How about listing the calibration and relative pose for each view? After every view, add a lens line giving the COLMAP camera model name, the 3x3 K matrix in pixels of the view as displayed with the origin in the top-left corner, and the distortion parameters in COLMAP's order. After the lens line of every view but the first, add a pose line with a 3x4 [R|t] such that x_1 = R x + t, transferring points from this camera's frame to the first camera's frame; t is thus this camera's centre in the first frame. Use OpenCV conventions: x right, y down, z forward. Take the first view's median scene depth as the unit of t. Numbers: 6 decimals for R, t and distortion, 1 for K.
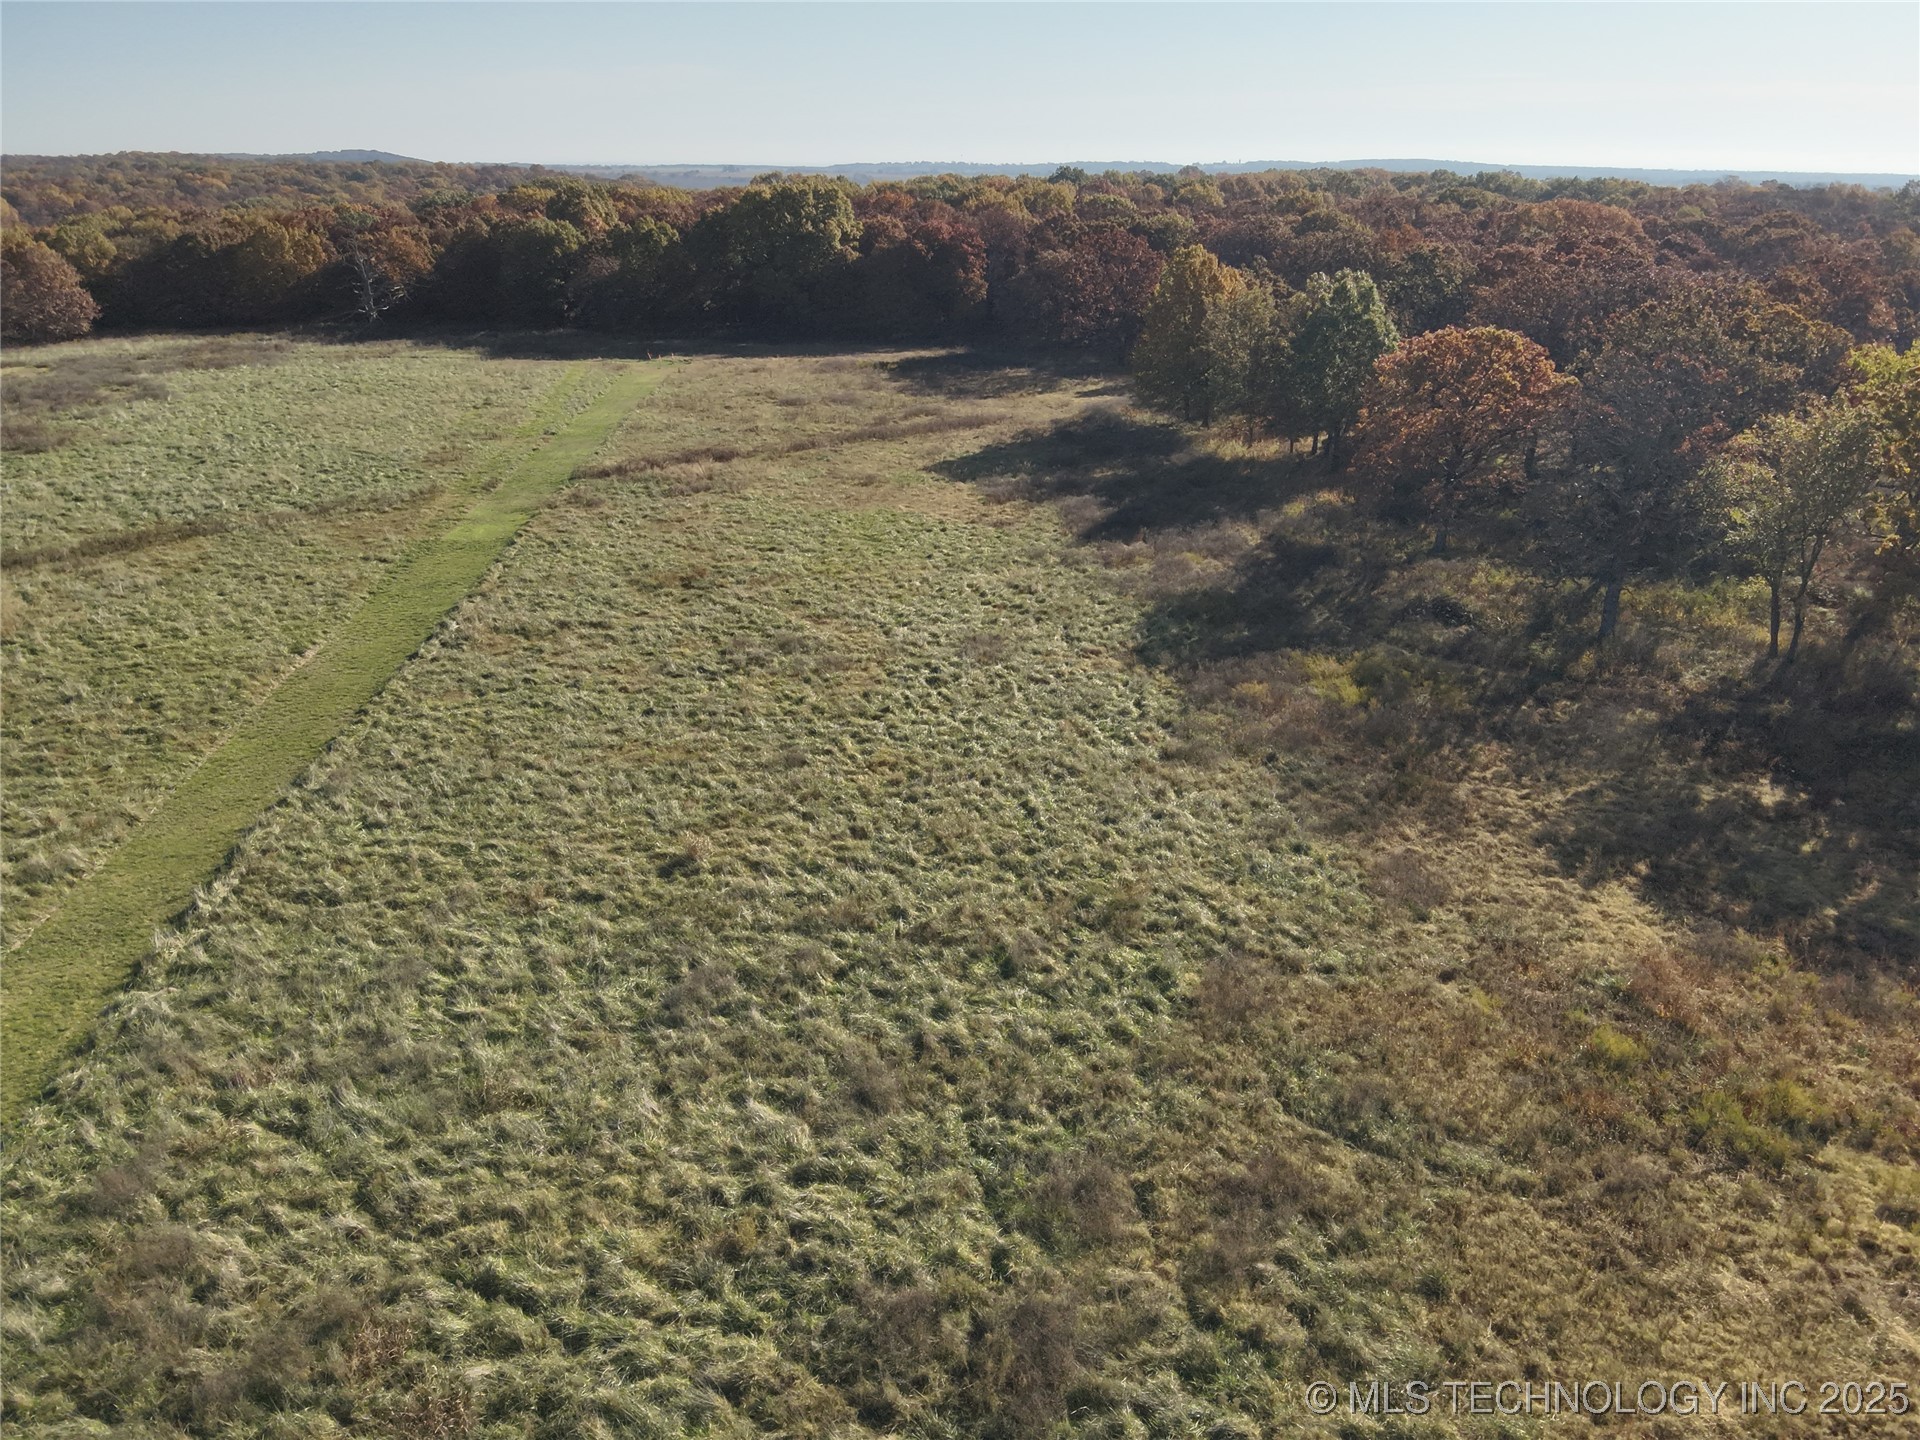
lens RADIAL K [[1510.1, 0, 1012.3], [0, 1510.1, 729.0], [0, 0, 1]] dist [0.151555, -0.290141]
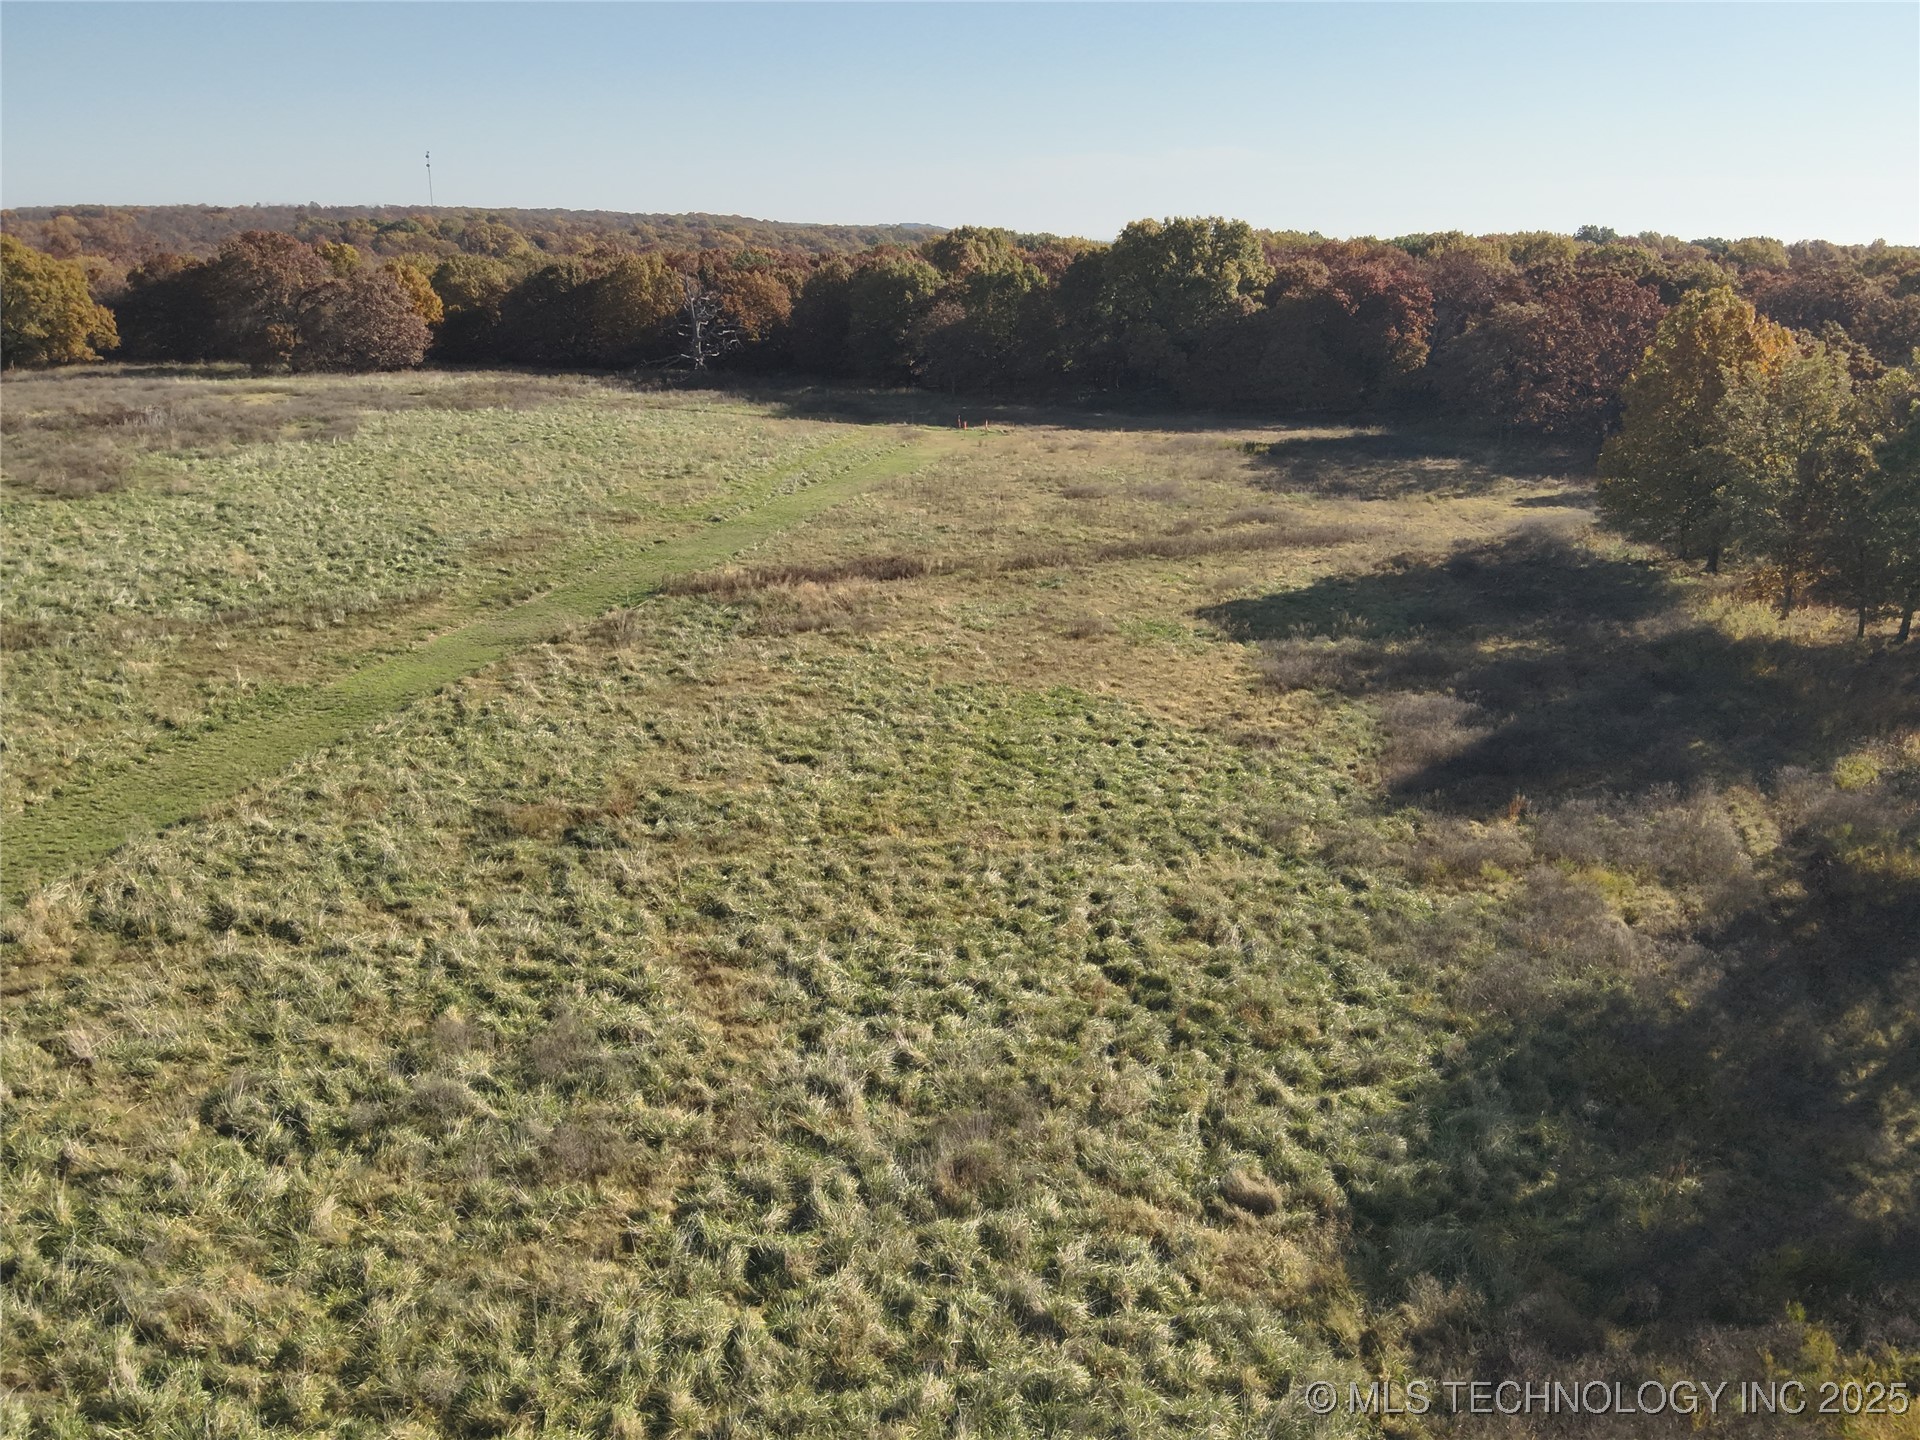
lens RADIAL K [[1535.9, 0, 981.1], [0, 1535.9, 693.7], [0, 0, 1]] dist [0.150378, -0.309361]
pose [[0.942411, 0.106576, -0.317021, 0.058090], [-0.128026, 0.990630, -0.047555, -0.087336], [0.308982, 0.085404, 0.947225, 0.333476]]
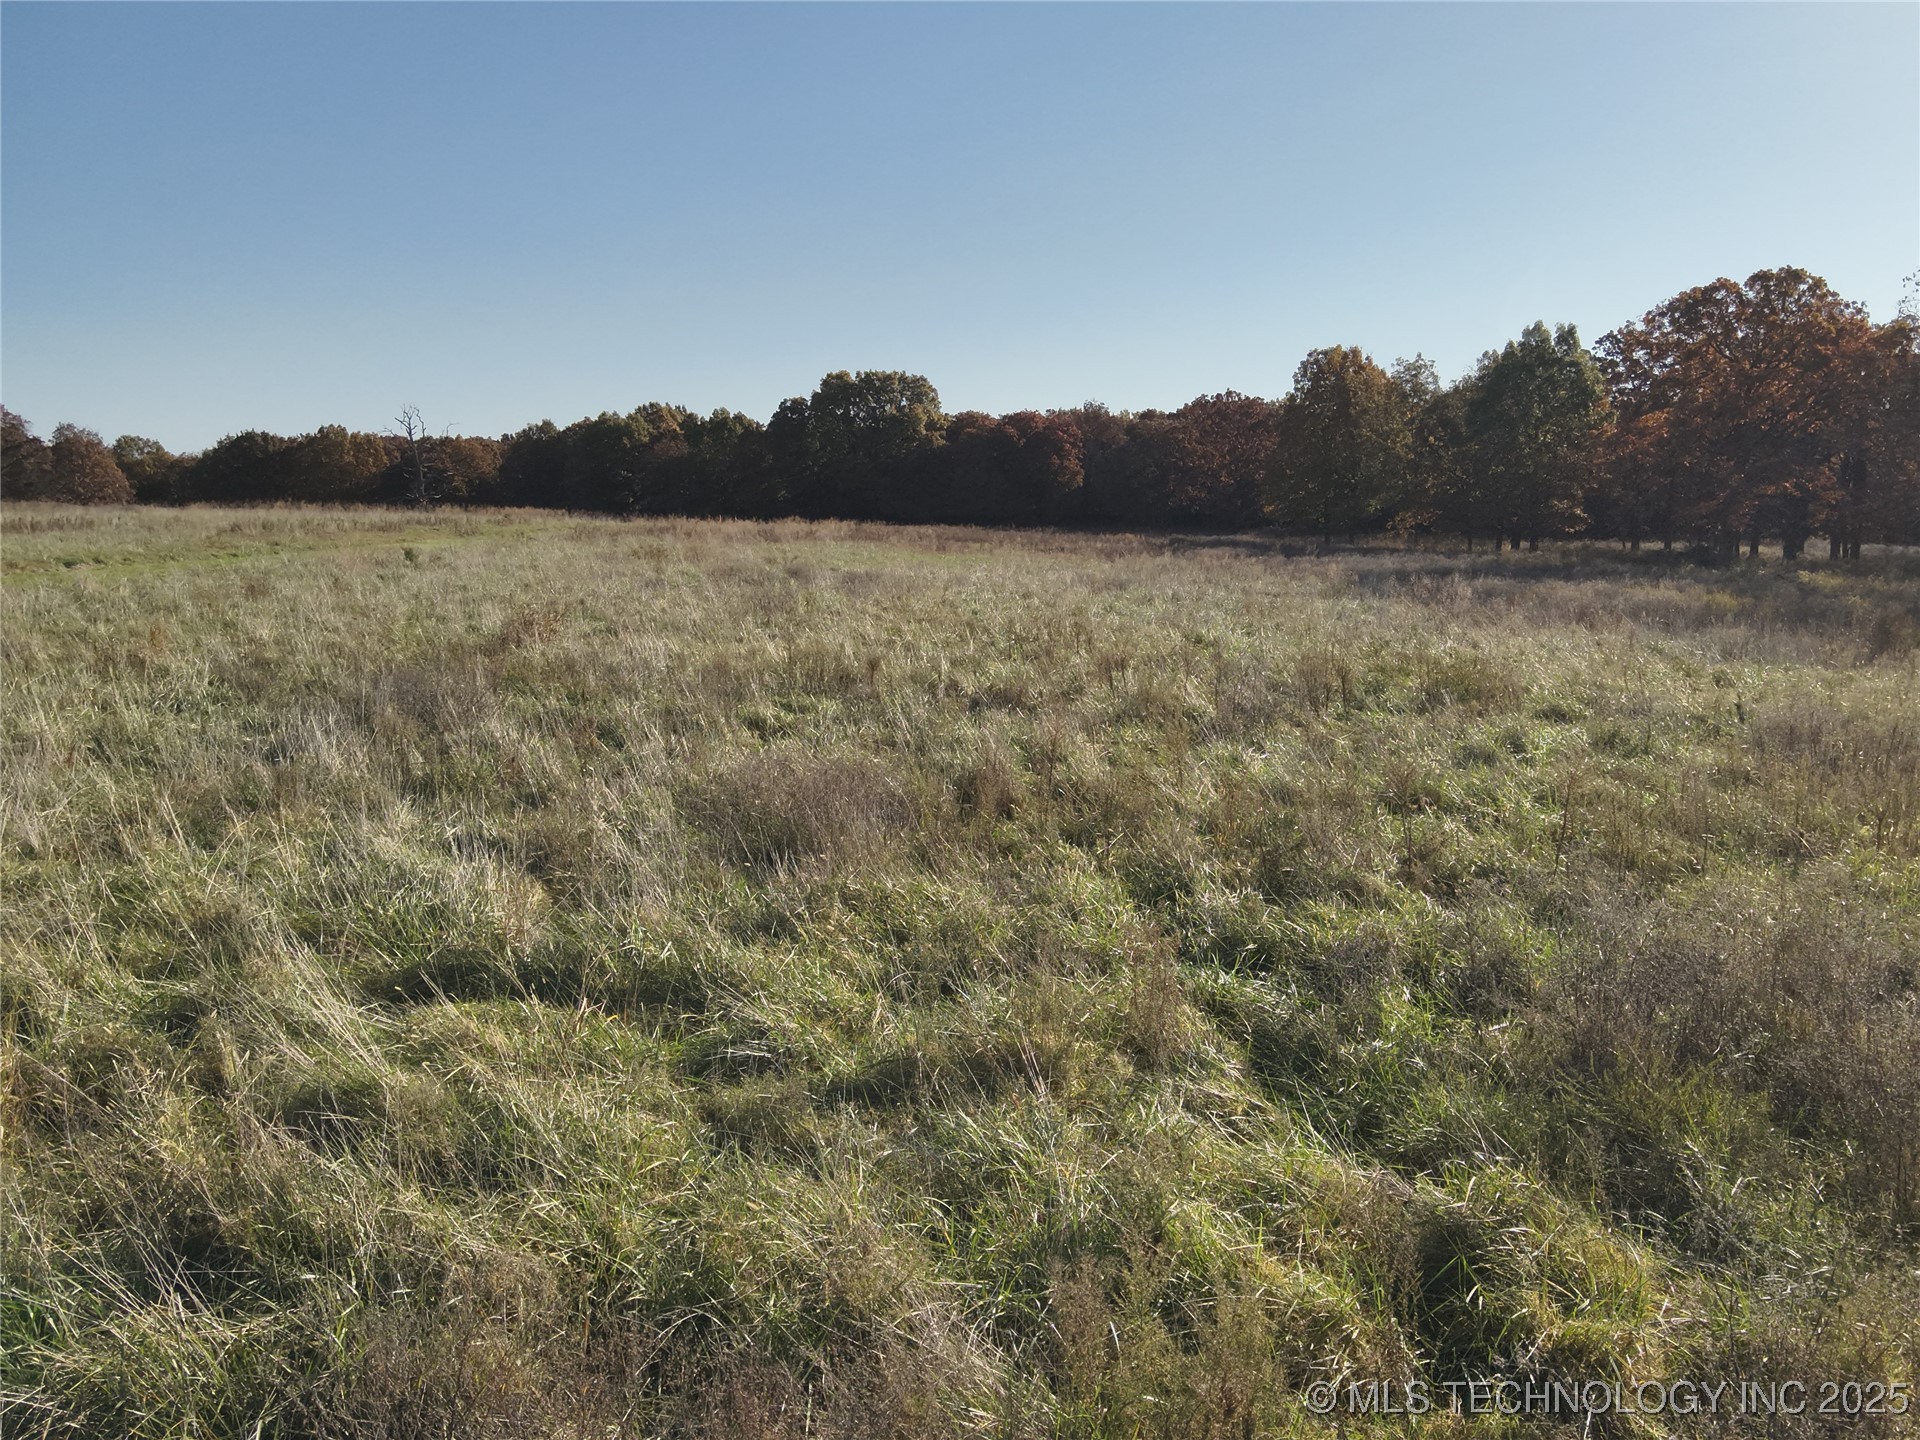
lens RADIAL K [[1510.1, 0, 1012.3], [0, 1510.1, 729.0], [0, 0, 1]] dist [0.151555, -0.290141]
pose [[0.998435, 0.006944, -0.055487, -0.010658], [-0.018421, 0.977718, -0.209111, 0.081133], [0.052799, 0.209806, 0.976316, 0.208143]]
